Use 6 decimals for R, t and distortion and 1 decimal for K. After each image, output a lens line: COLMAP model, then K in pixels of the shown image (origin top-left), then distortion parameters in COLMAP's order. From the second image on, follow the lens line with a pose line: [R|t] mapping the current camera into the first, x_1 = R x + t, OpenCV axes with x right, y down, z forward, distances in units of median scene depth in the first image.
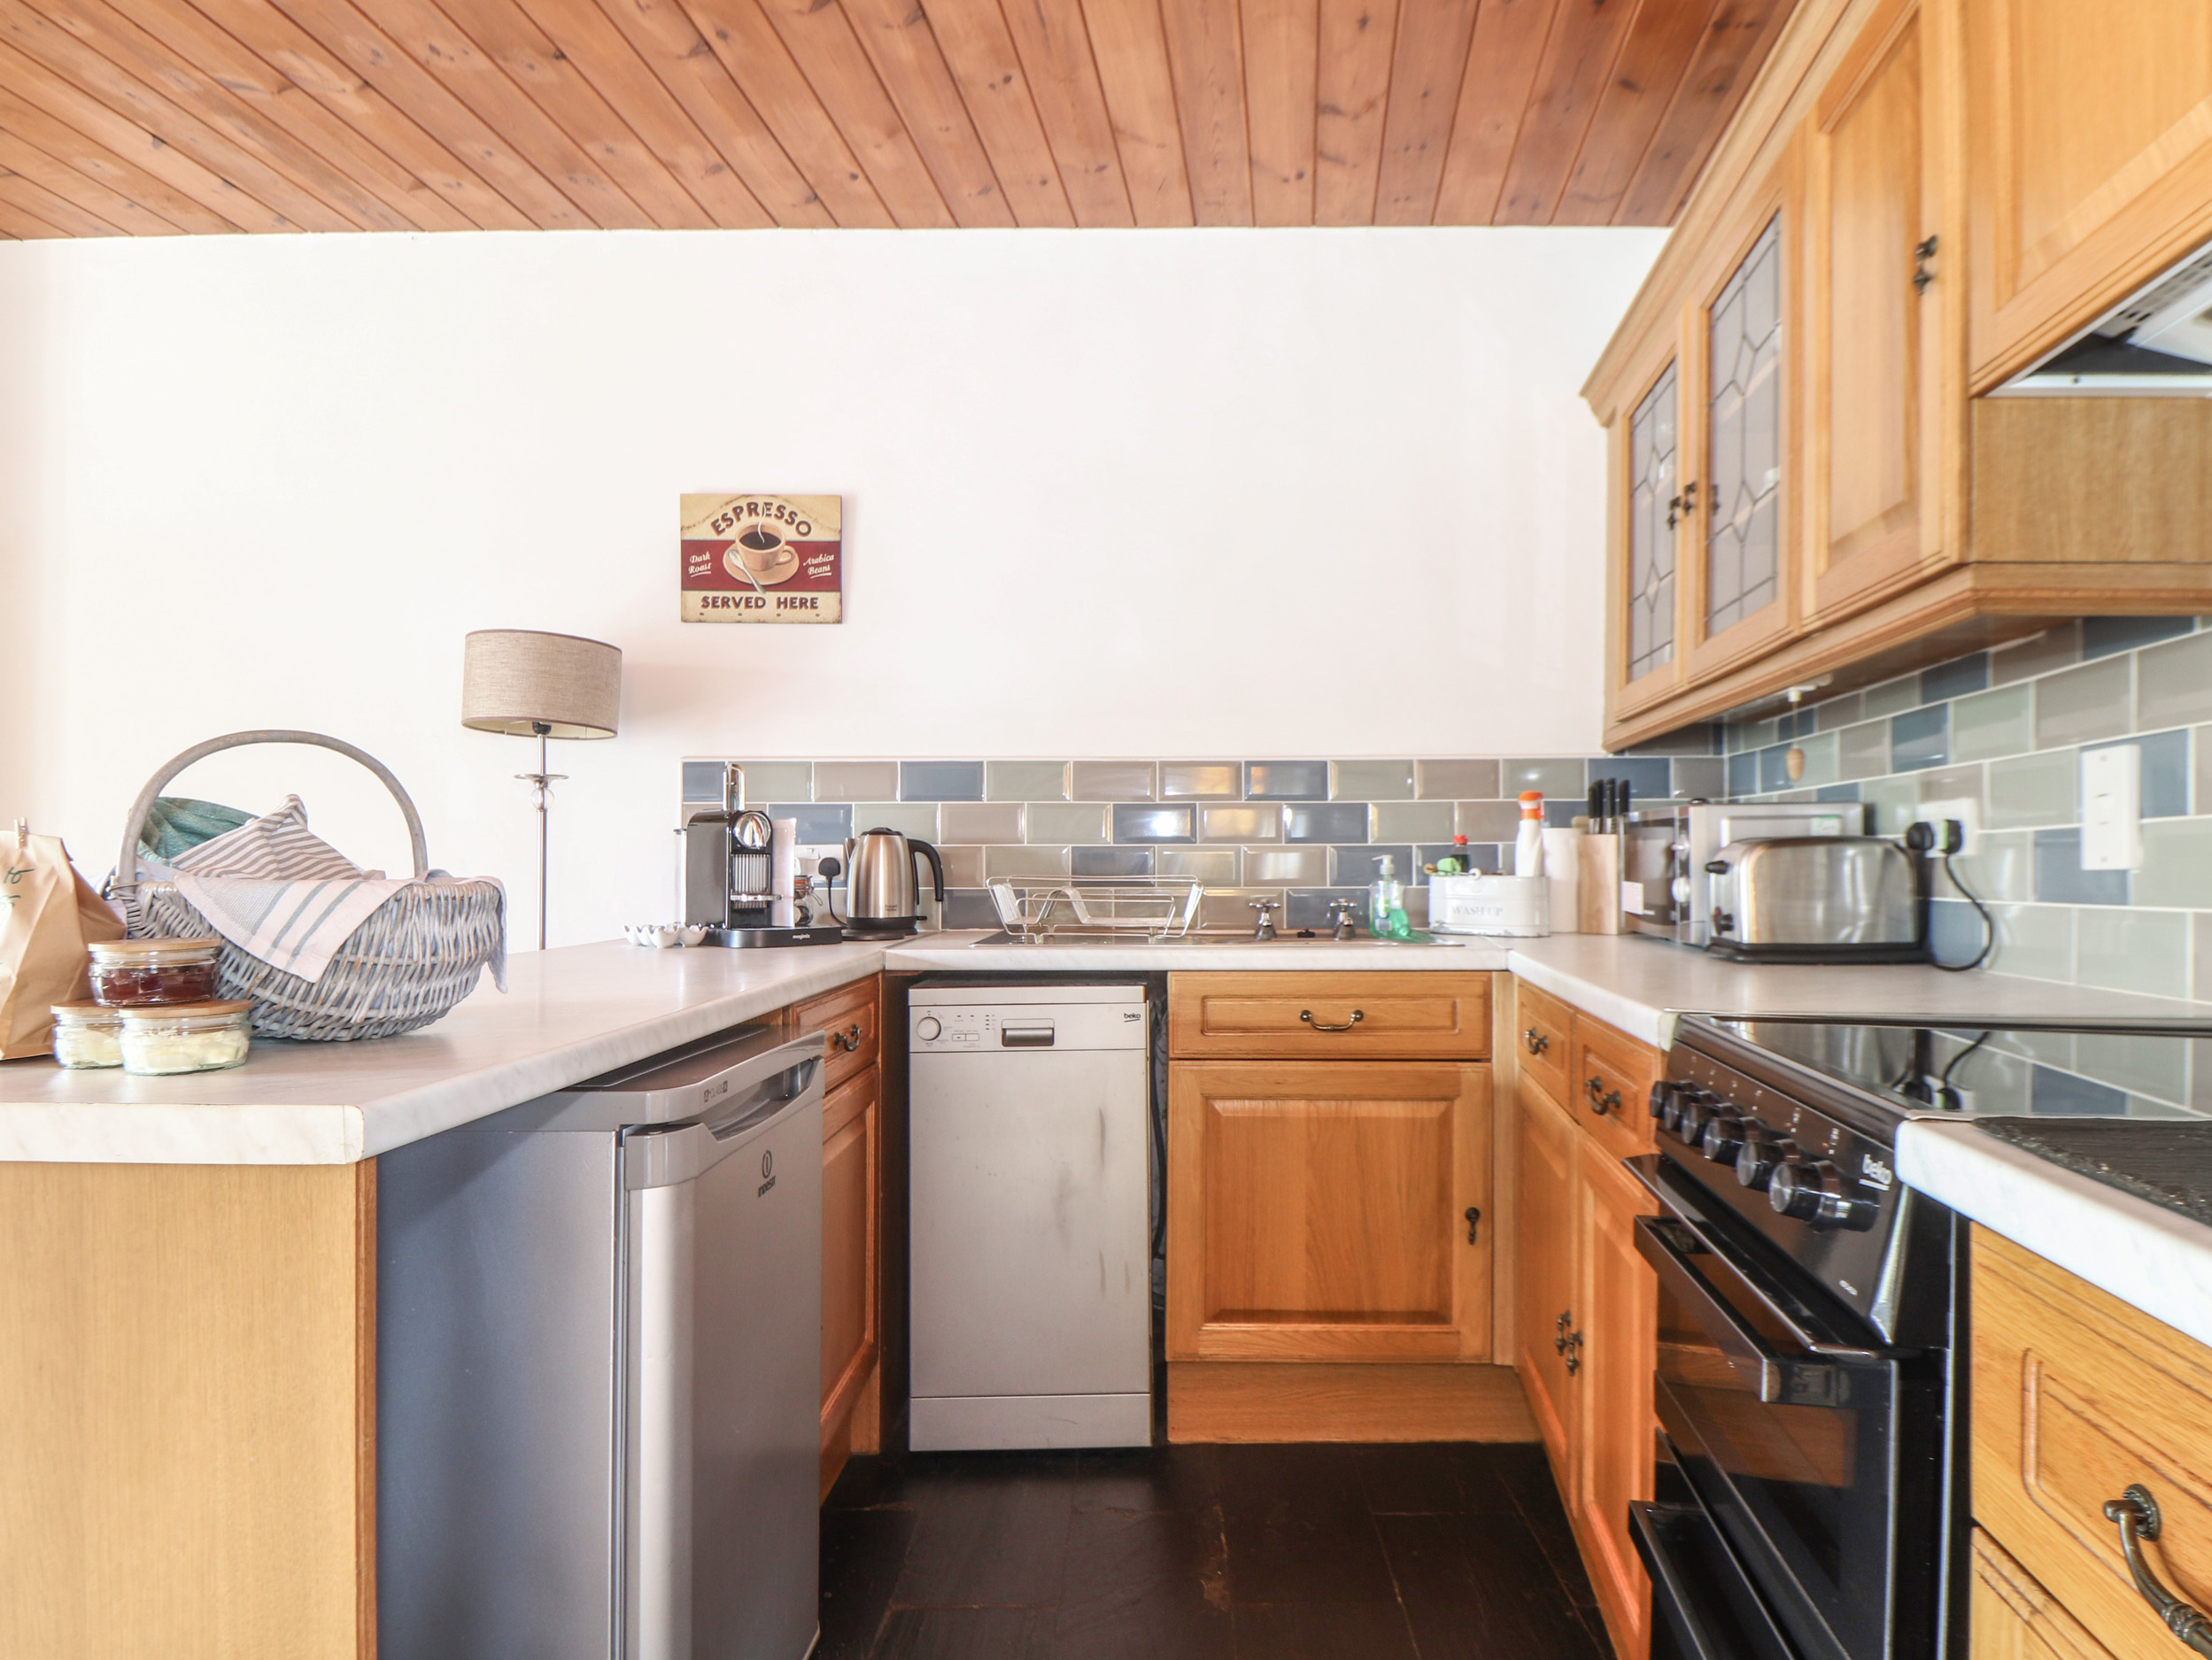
lens RADIAL K [[1189.0, 0, 1178.0], [0, 1189.0, 847.3], [0, 0, 1]] dist [0.002523, -0.011822]
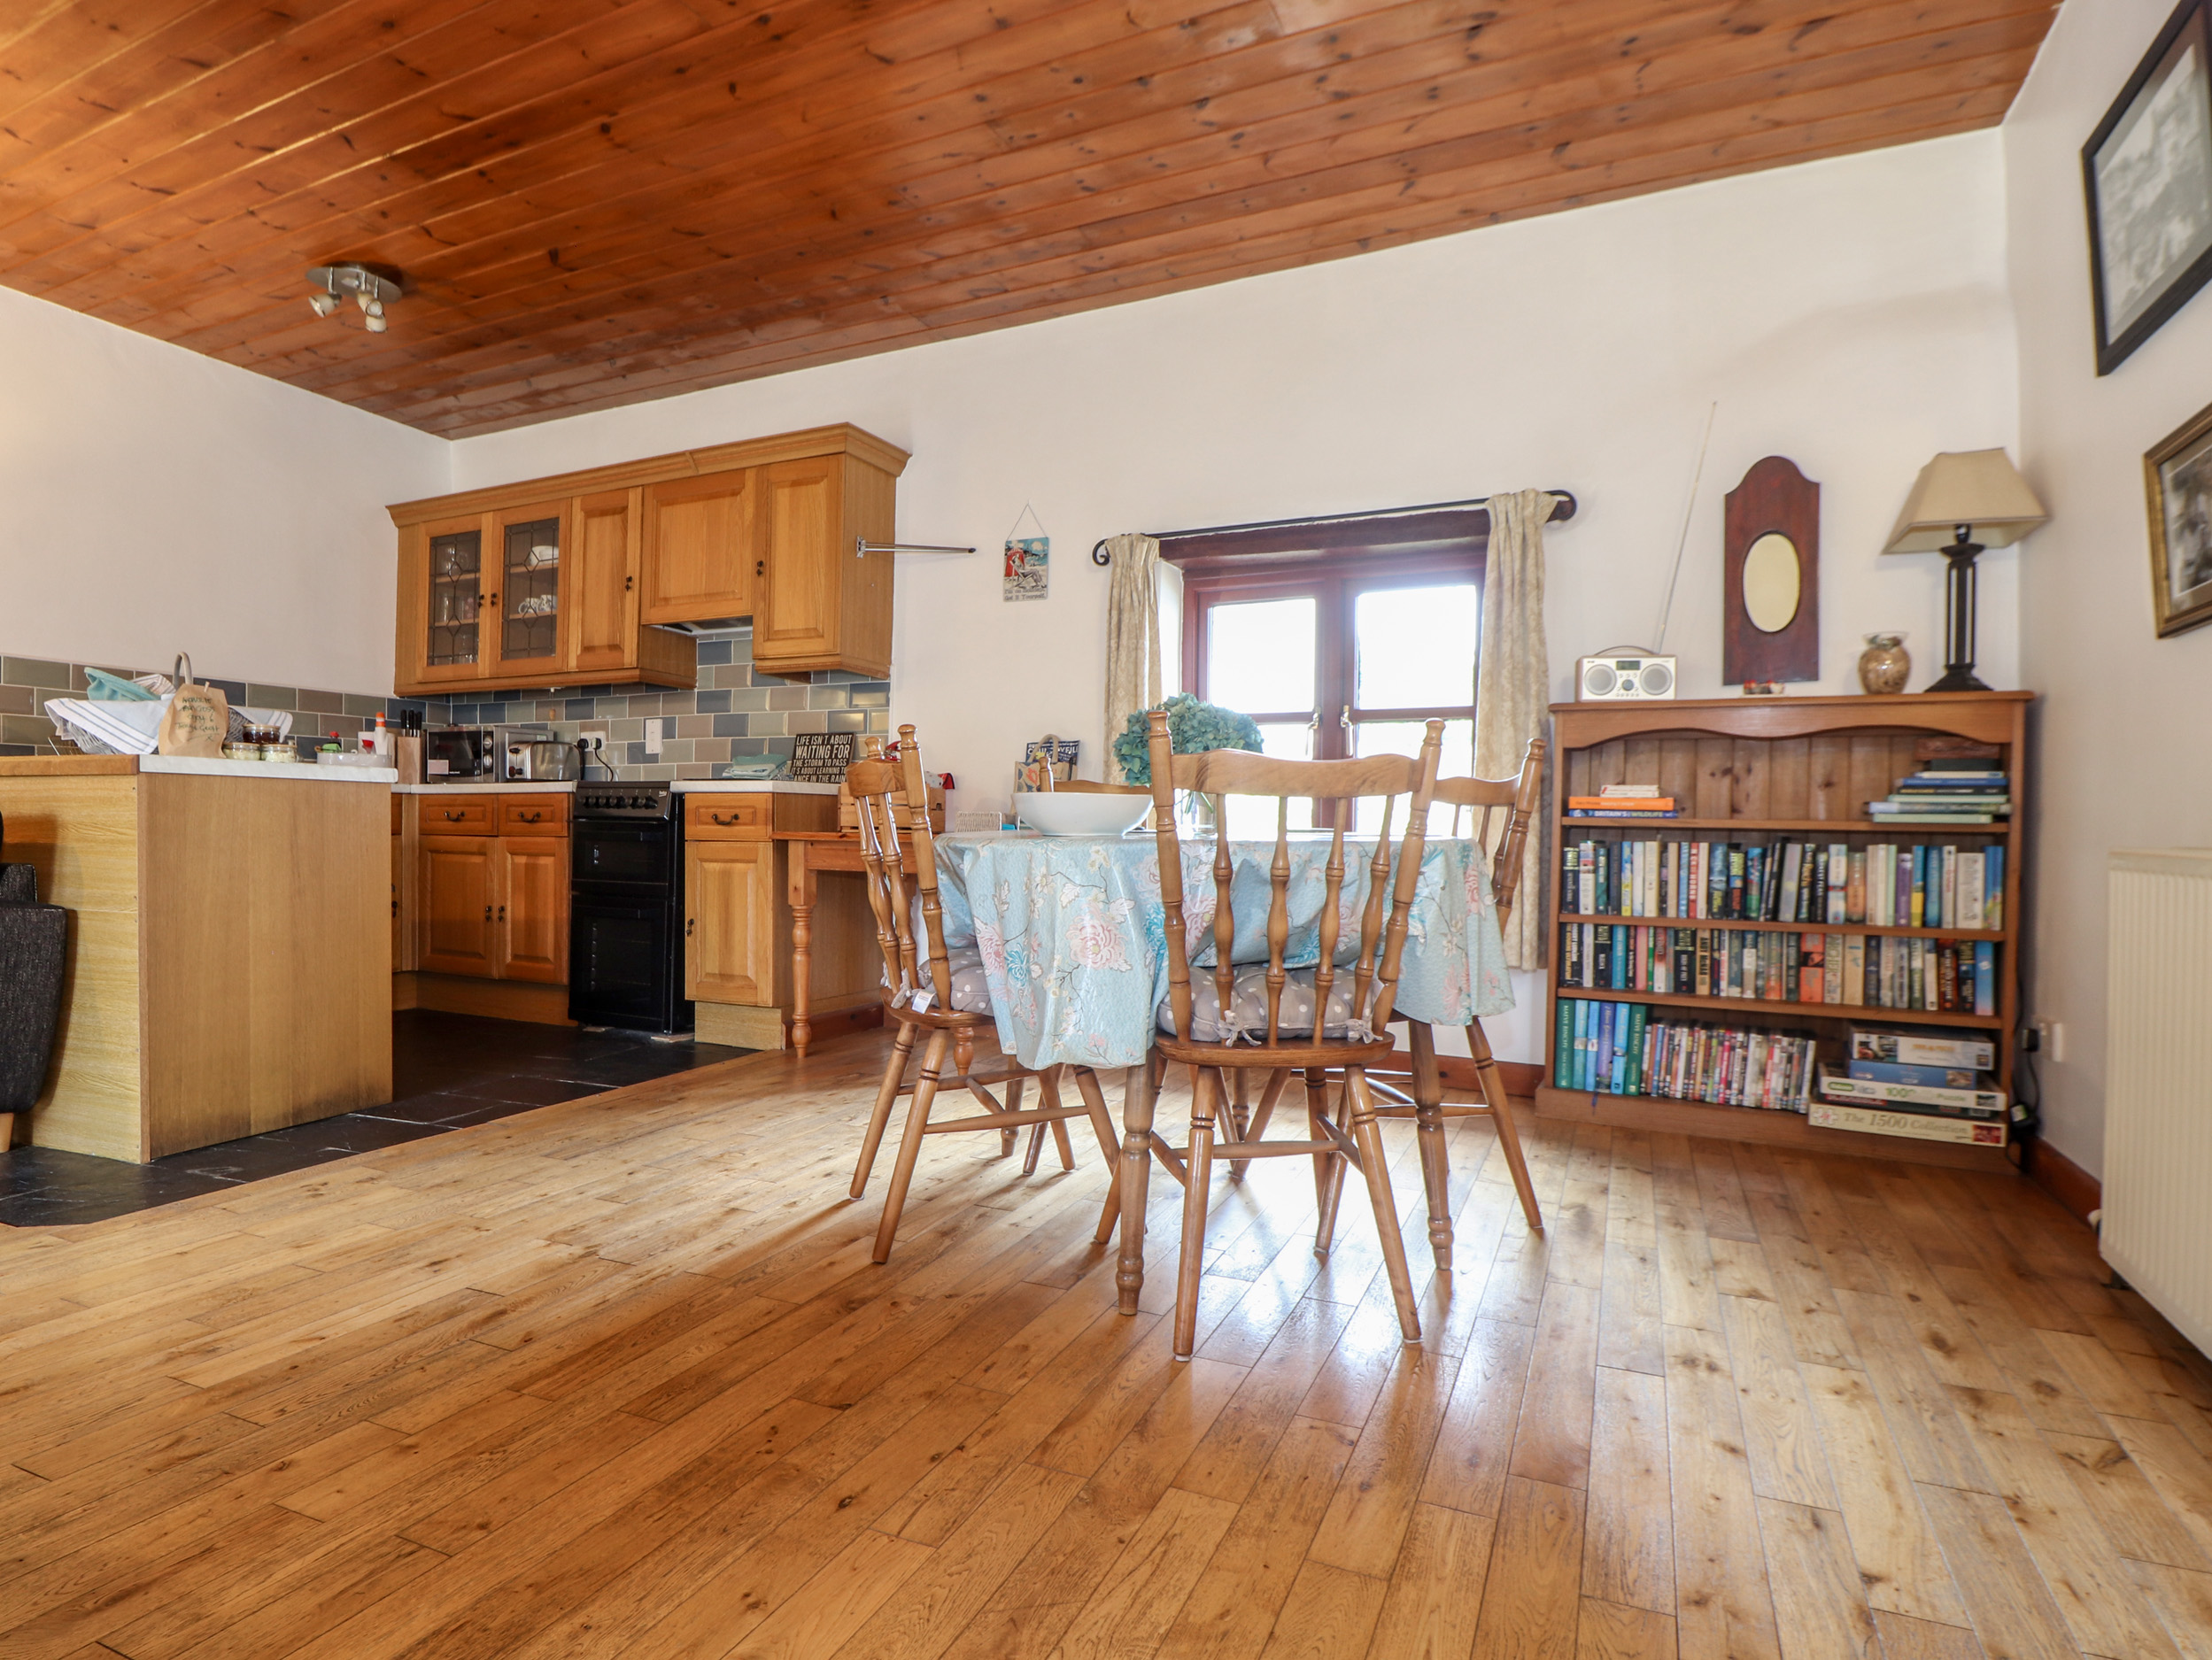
lens RADIAL K [[1167.9, 0, 1139.8], [0, 1167.9, 844.1], [0, 0, 1]] dist [0.002078, -0.015986]
pose [[0.342749, -0.009290, 0.939381, -1.283633], [-0.025712, 0.999484, 0.019266, 0.118491], [-0.939075, -0.030756, 0.342333, -1.008683]]
